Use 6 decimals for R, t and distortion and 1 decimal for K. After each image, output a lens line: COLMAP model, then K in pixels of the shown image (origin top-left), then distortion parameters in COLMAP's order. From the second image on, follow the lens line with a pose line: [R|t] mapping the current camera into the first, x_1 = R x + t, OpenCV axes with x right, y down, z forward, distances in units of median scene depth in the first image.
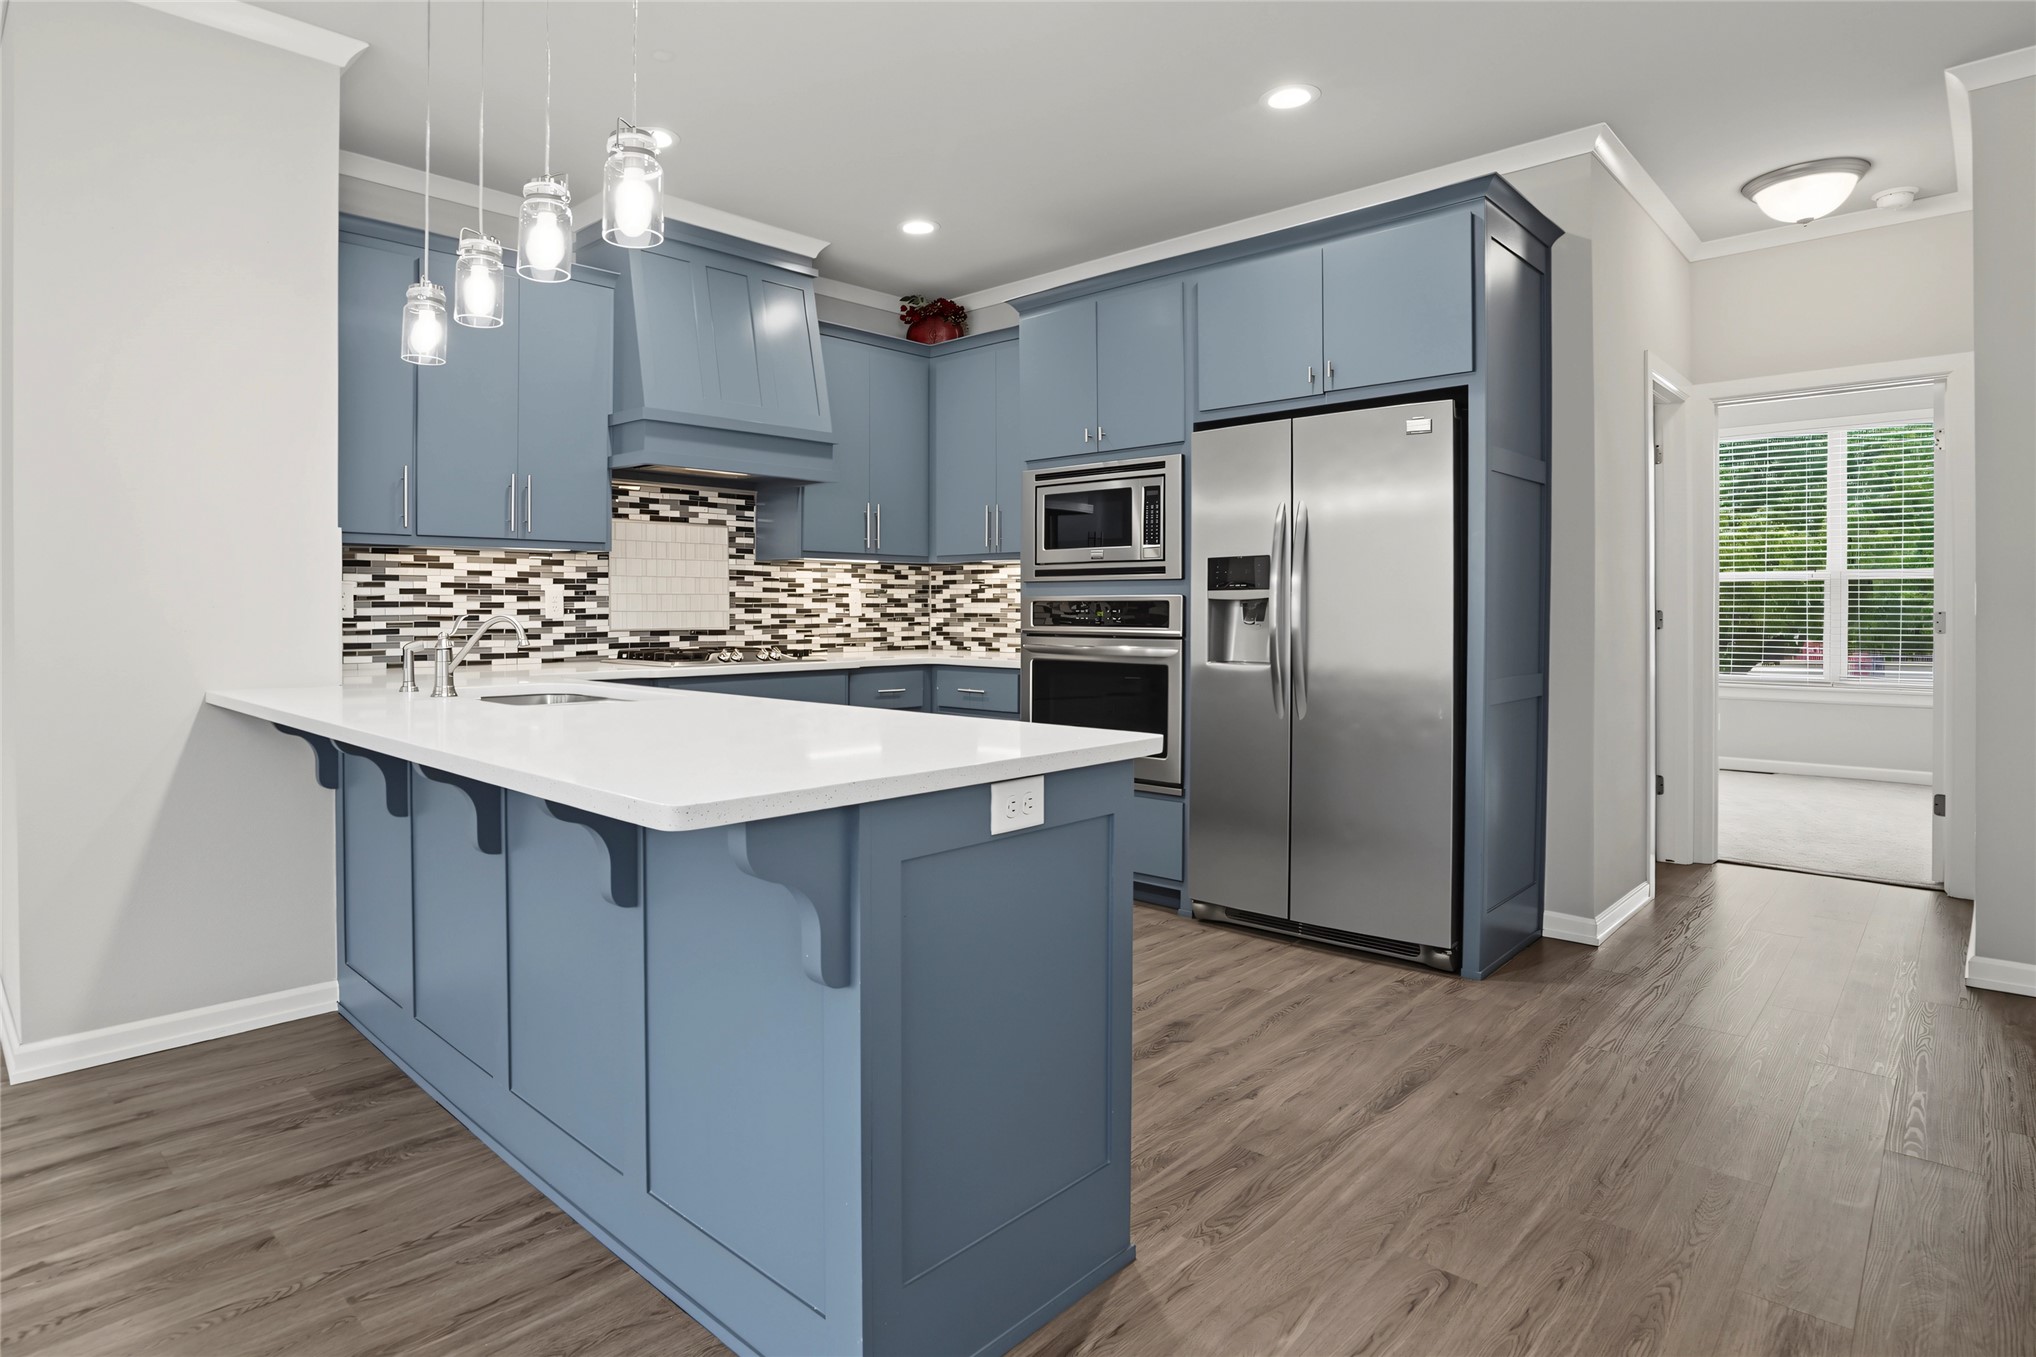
lens RADIAL K [[1095.0, 0, 902.3], [0, 1095.0, 626.4], [0, 0, 1]] dist [-0.050395, 0.011241]
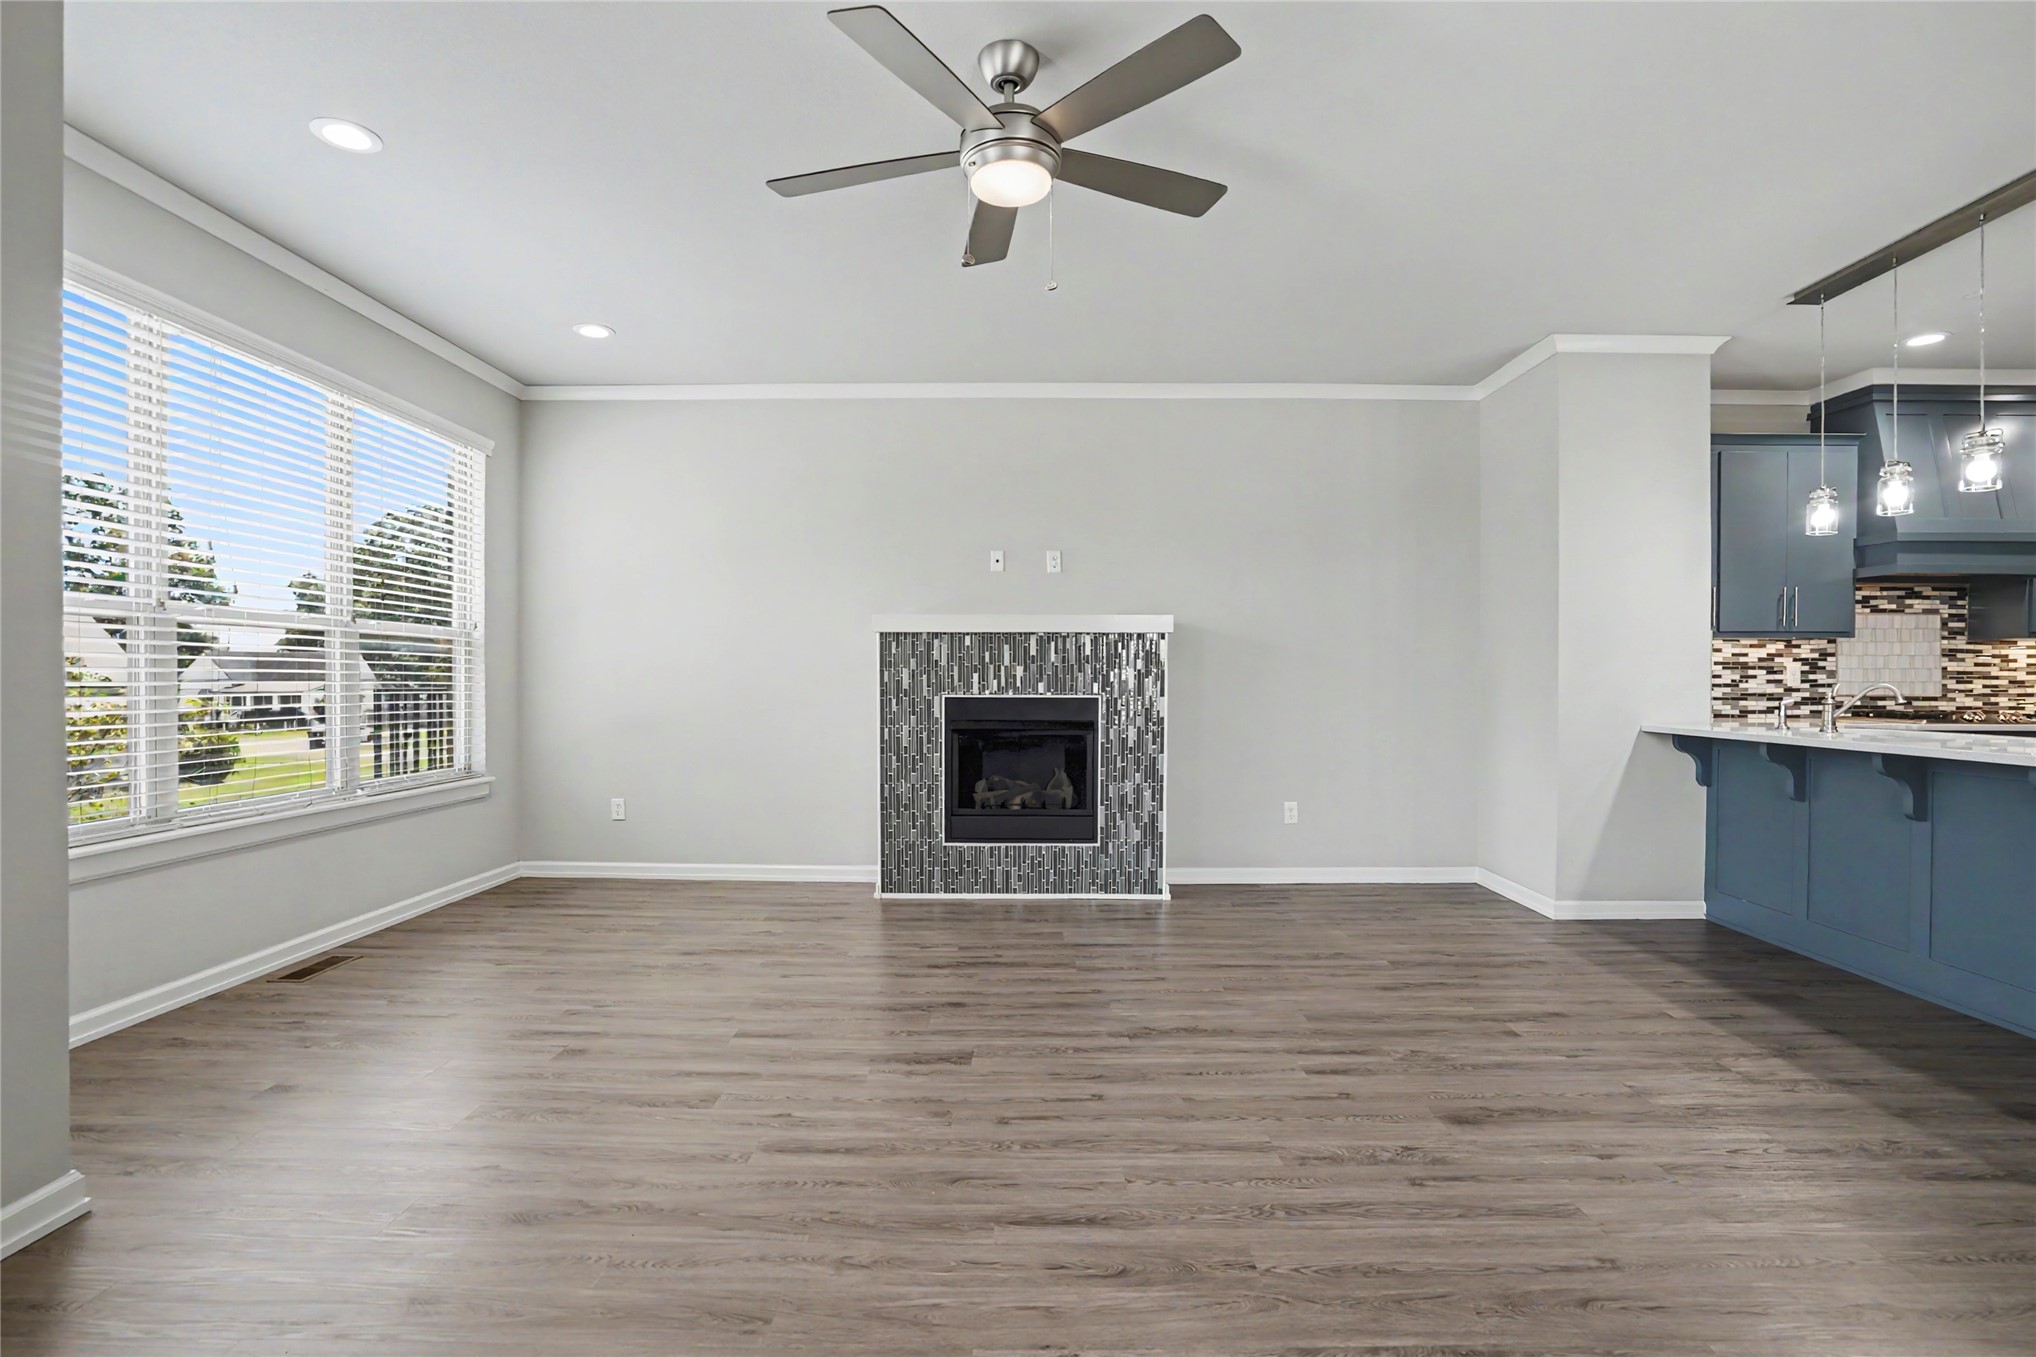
lens RADIAL K [[970.0, 0, 1005.0], [0, 970.0, 684.2], [0, 0, 1]] dist [-0.048612, 0.014957]
pose [[0.706803, 0.007683, -0.707369, -0.179712], [-0.015415, 0.999871, -0.004543, 0.011022], [0.707242, 0.014115, 0.706830, -0.571785]]
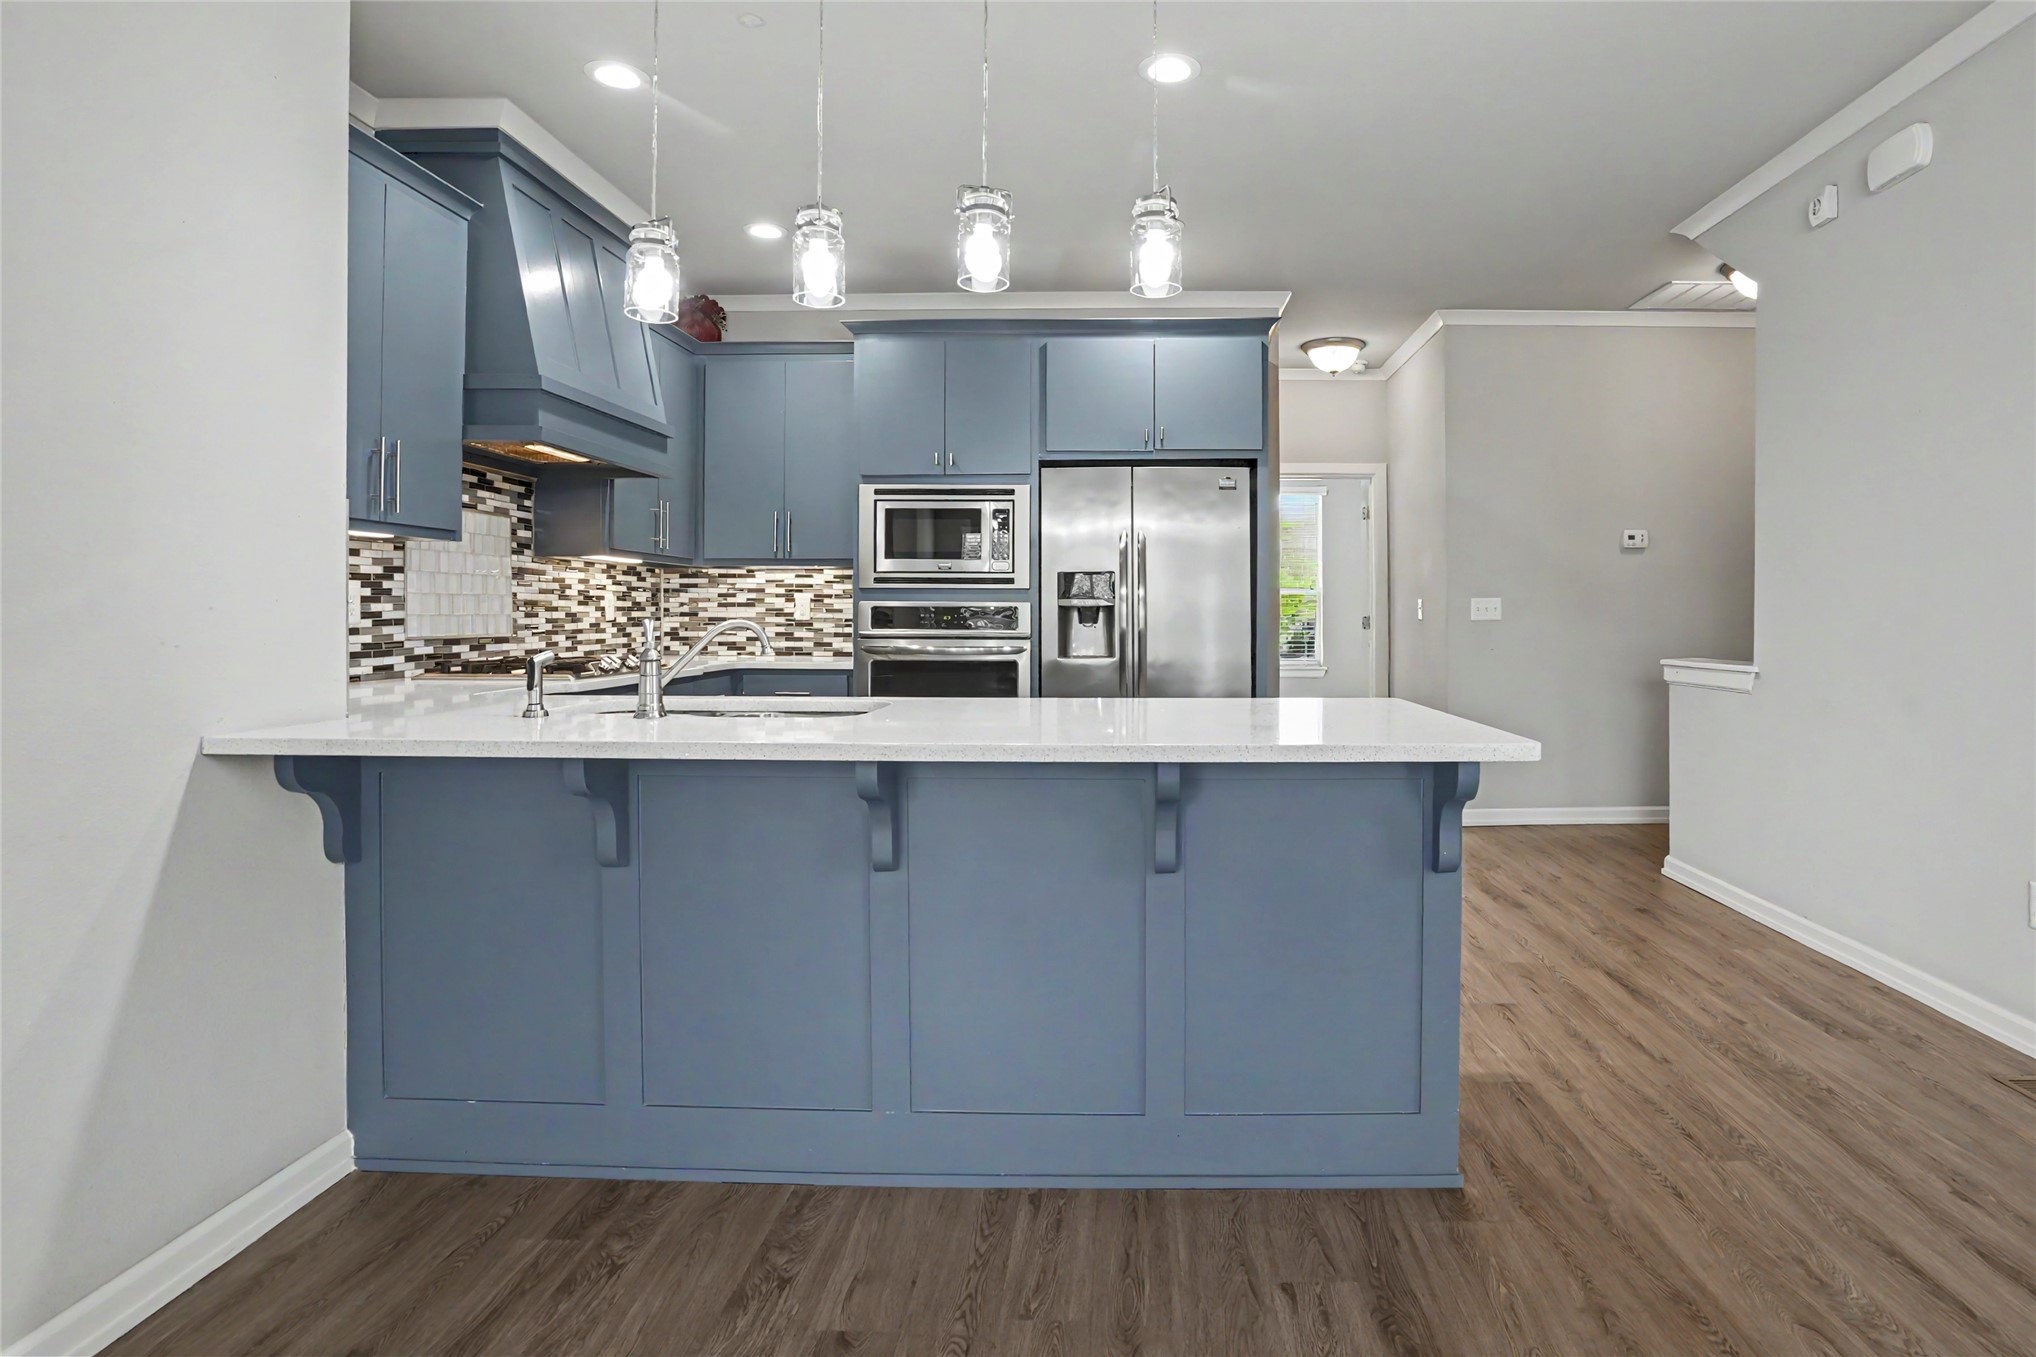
lens RADIAL K [[1044.4, 0, 1126.7], [0, 1044.4, 622.5], [0, 0, 1]] dist [-0.048000, 0.002971]
pose [[0.702762, -0.004143, 0.711413, -0.449124], [0.008772, 0.999957, -0.002842, -0.002019], [-0.711371, 0.008238, 0.702768, 0.106333]]
